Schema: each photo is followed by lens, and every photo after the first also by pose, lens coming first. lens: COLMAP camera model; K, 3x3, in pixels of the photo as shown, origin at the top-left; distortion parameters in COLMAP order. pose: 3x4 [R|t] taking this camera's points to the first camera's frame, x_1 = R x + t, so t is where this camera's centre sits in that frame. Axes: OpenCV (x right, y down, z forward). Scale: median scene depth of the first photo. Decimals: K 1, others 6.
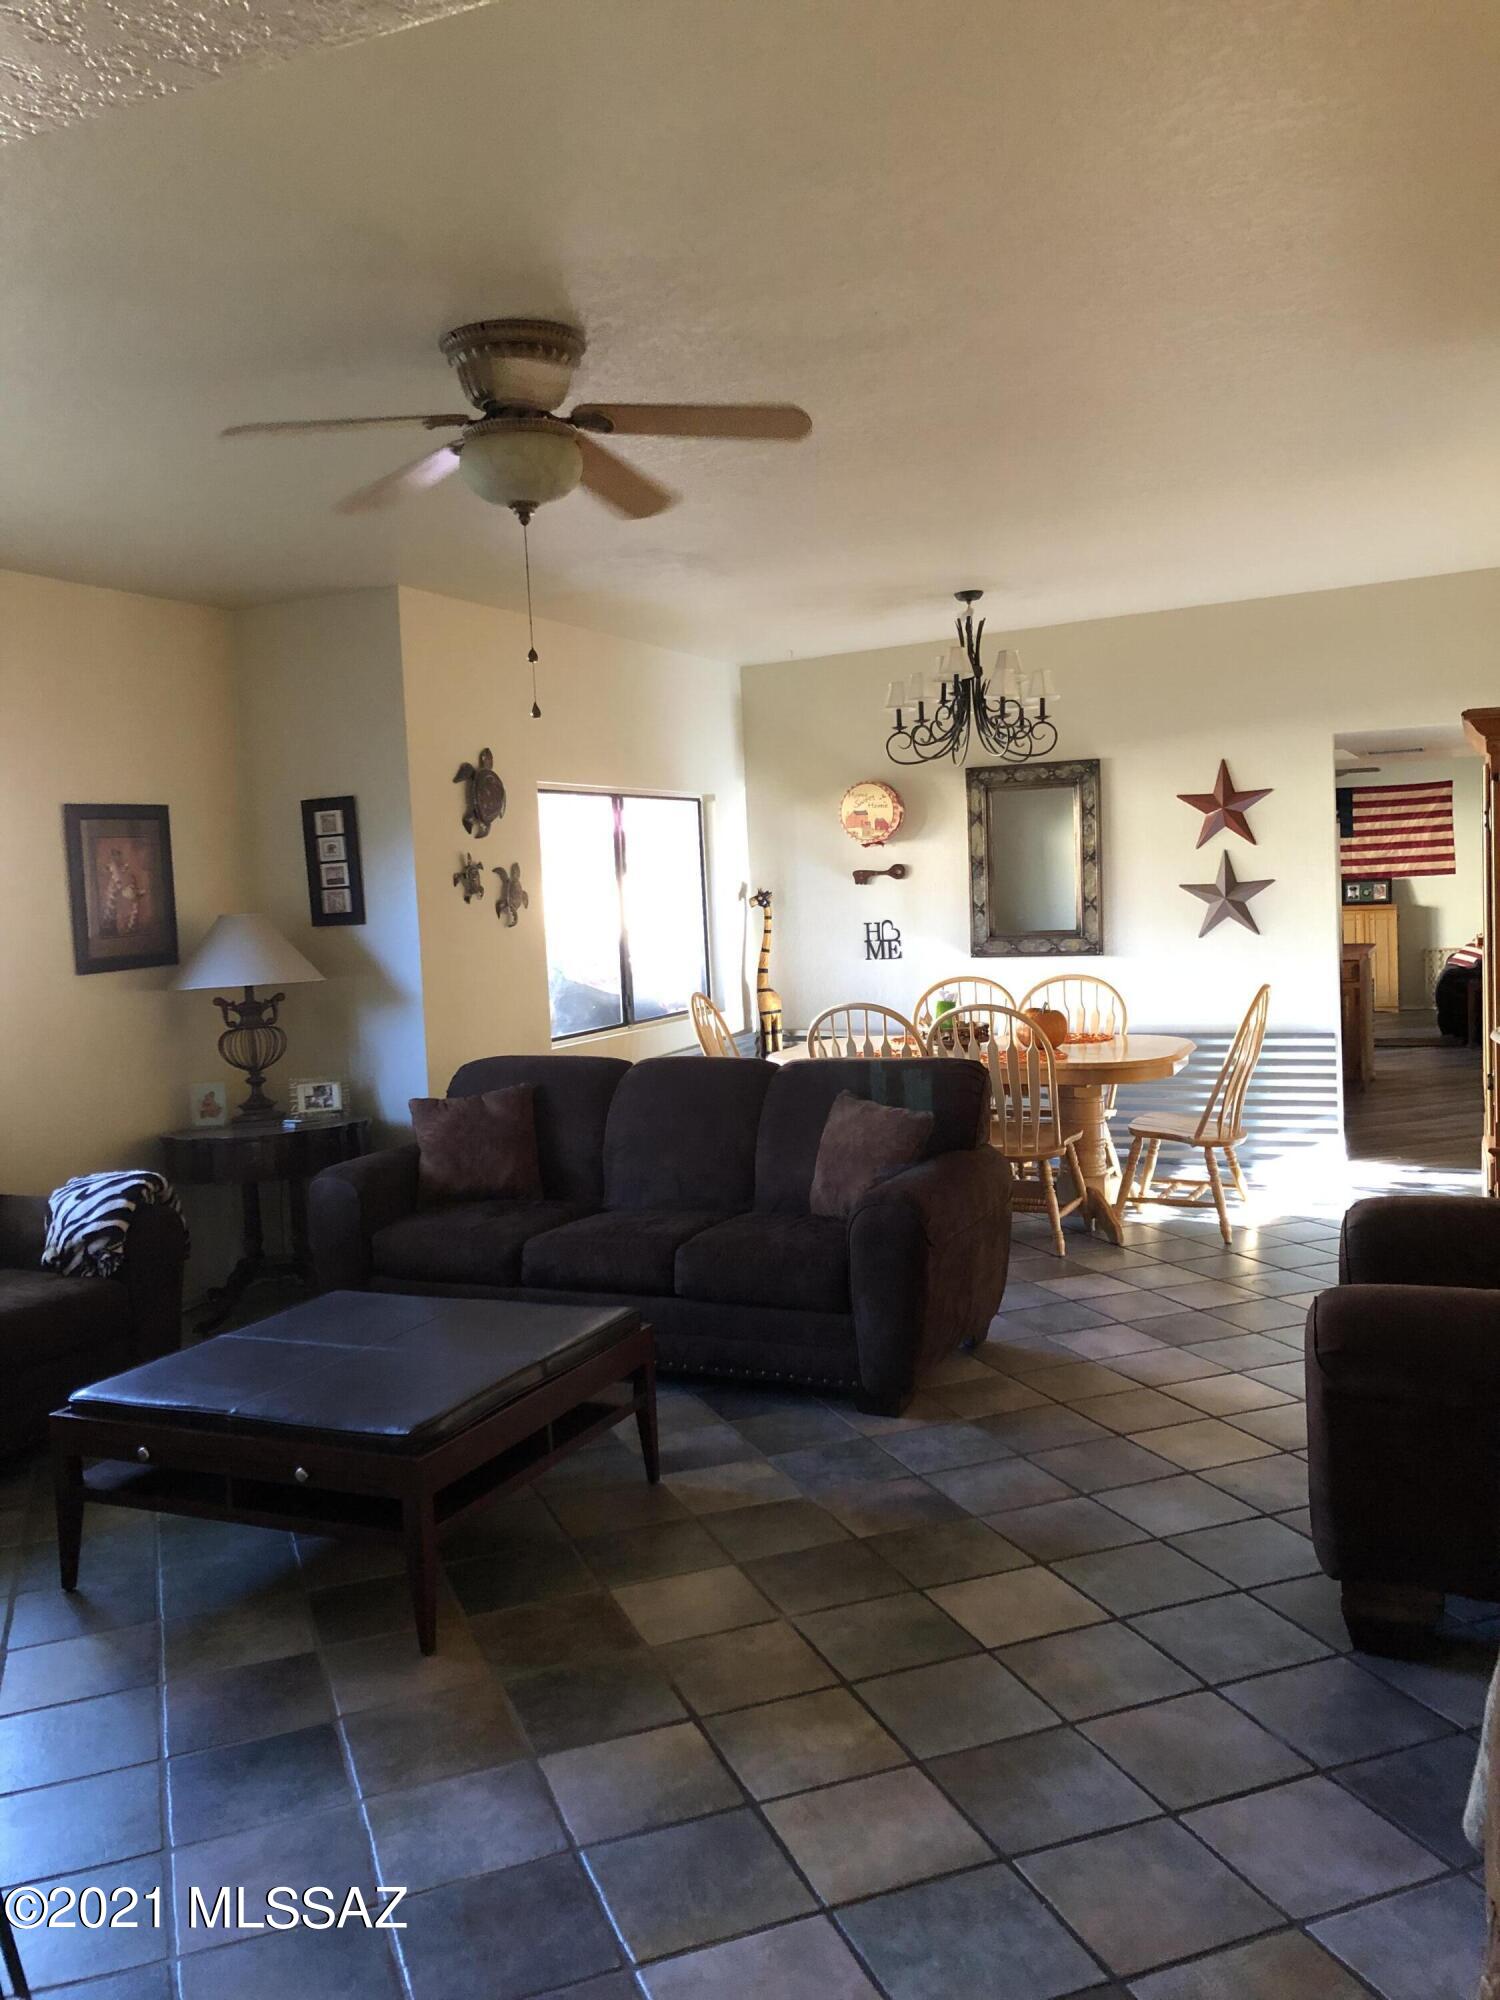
lens RADIAL K [[1688.4, 0, 750.0], [0, 1688.4, 1000.0], [0, 0, 1]] dist [0.000347, -0.001192]
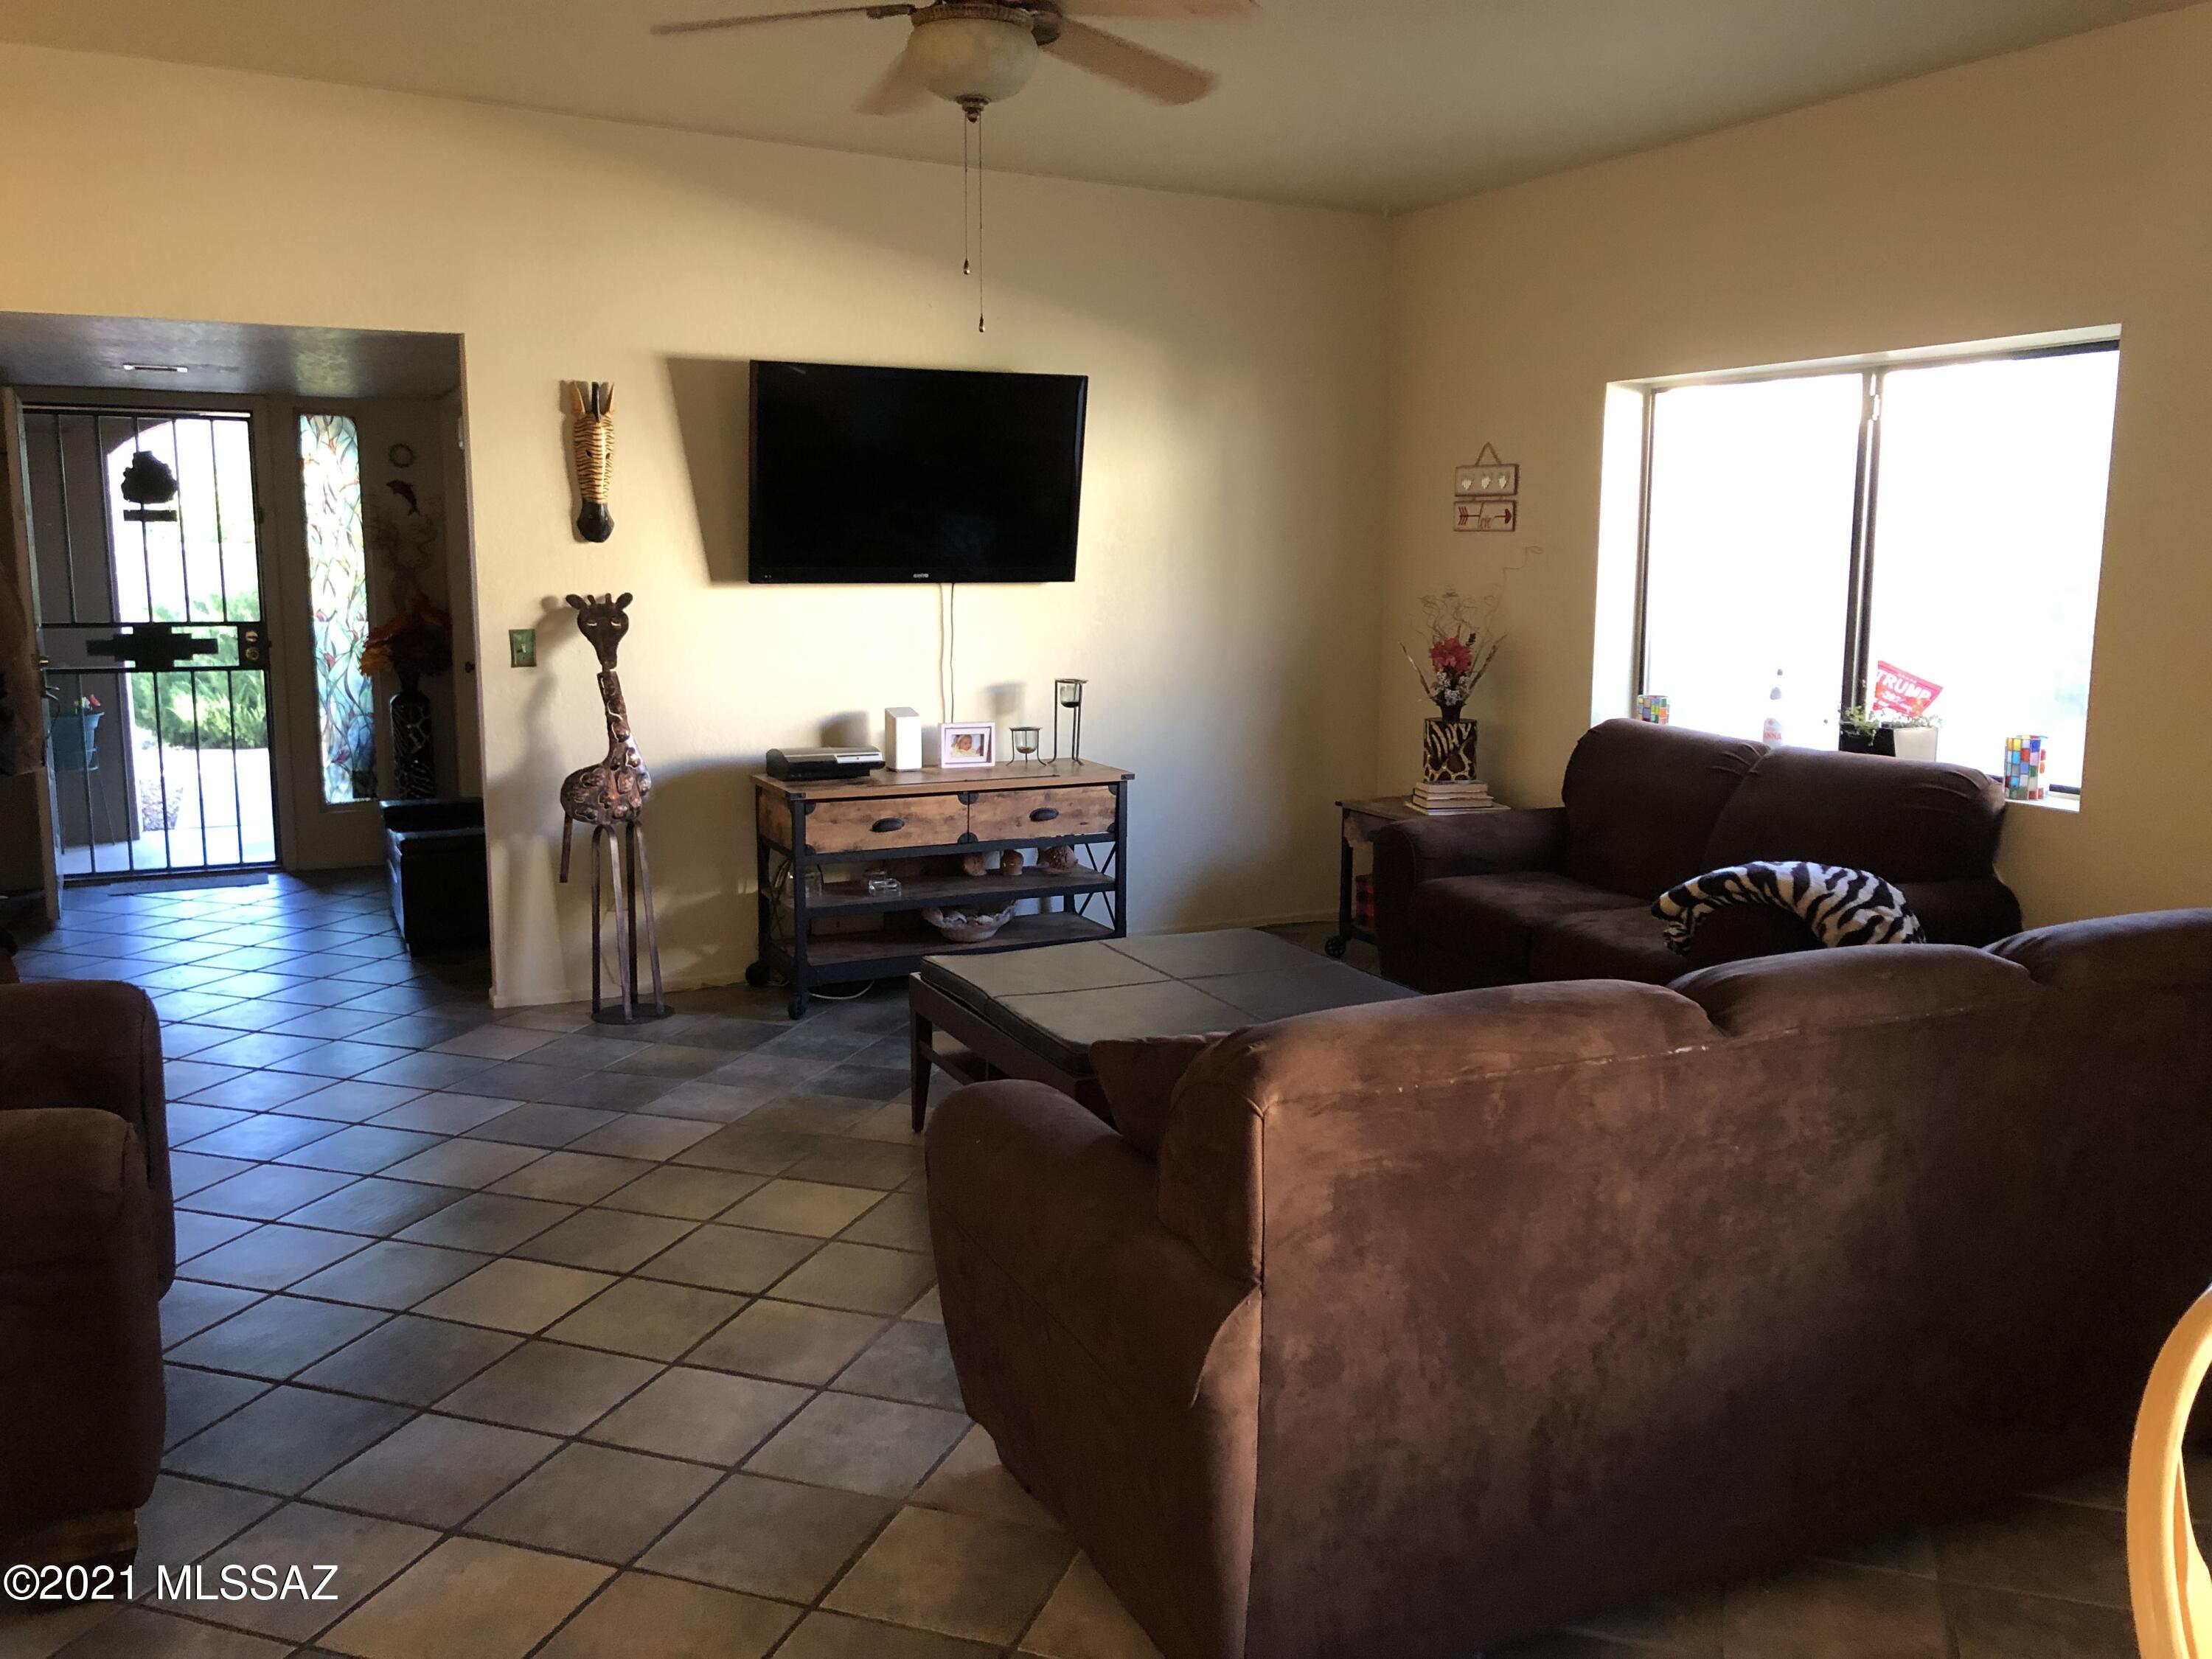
lens RADIAL K [[1867.4, 0, 1106.0], [0, 1867.4, 829.5], [0, 0, 1]] dist [0.000347, -0.001192]
pose [[-0.637366, 0.172067, -0.751104, 0.719417], [-0.052825, 0.962699, 0.265366, -0.201994], [0.768748, 0.208813, -0.604502, 1.901138]]
